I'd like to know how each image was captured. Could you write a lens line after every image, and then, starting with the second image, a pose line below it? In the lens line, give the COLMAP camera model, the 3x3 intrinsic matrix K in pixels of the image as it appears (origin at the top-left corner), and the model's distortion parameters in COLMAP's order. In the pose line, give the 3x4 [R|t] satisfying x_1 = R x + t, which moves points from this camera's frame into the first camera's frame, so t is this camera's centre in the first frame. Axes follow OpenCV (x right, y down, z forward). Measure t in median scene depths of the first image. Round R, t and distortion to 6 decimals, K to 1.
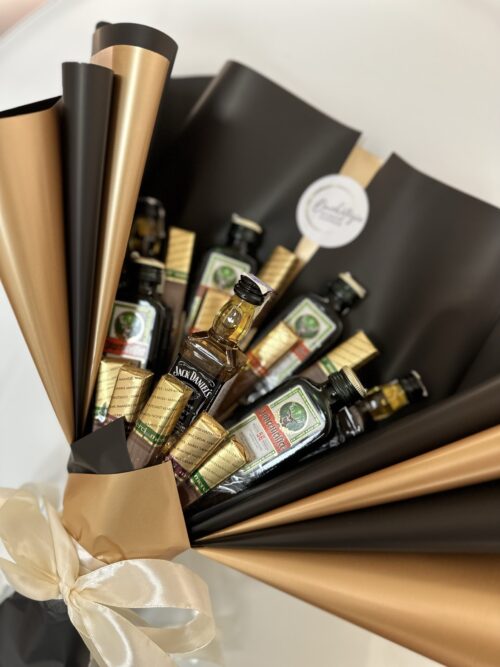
lens RADIAL K [[466.9, 0, 248.9], [0, 466.9, 331.1], [0, 0, 1]] dist [0.153671, -0.284587]
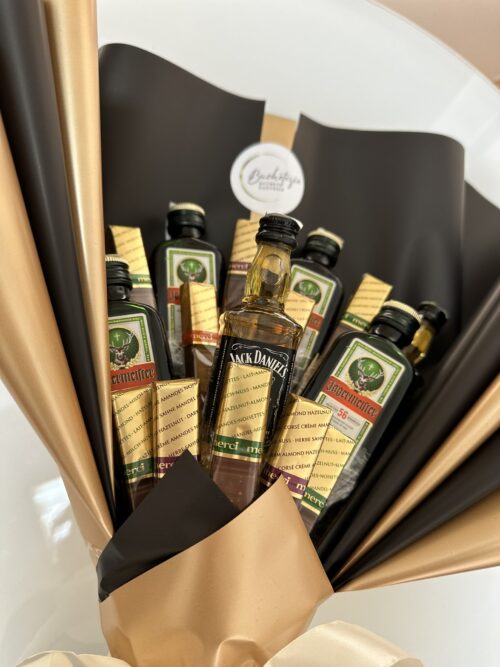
lens RADIAL K [[484.8, 0, 250.0], [0, 484.8, 333.5], [0, 0, 1]] dist [0.008590, -0.004816]
pose [[0.855674, -0.305016, 0.418075, -0.358695], [0.383102, 0.916460, -0.115471, 0.120595], [-0.347929, 0.258971, 0.901044, 0.261461]]
